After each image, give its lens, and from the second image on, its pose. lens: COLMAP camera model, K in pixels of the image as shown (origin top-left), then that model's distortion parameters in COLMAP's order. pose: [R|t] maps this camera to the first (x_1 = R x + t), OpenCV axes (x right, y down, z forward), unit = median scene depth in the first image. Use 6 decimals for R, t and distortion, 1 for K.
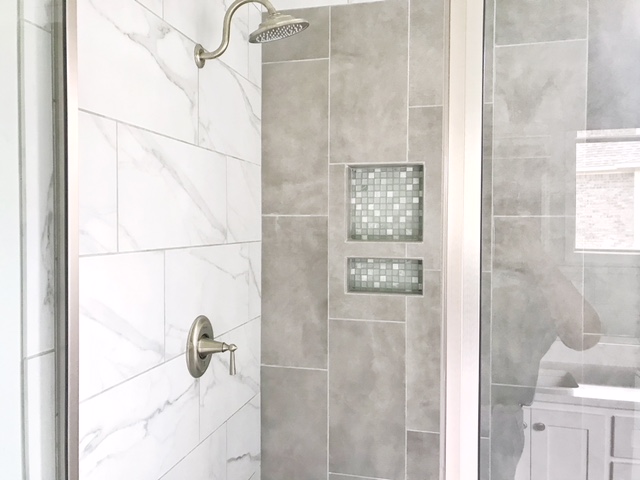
lens RADIAL K [[531.9, 0, 319.4], [0, 531.9, 236.1], [0, 0, 1]] dist [0.022338, -0.013601]
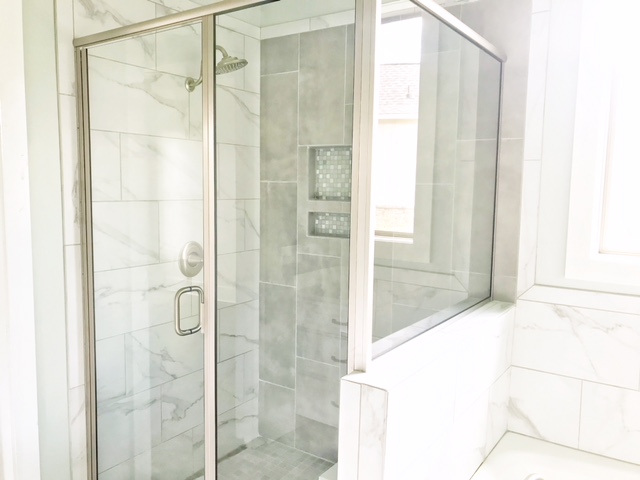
lens RADIAL K [[531.9, 0, 319.5], [0, 531.9, 242.7], [0, 0, 1]] dist [0.022338, -0.013601]
pose [[0.942598, 0.047954, -0.330470, 0.556123], [-0.020557, 0.996091, 0.085905, 0.000395], [0.333297, -0.074181, 0.939899, -0.349841]]
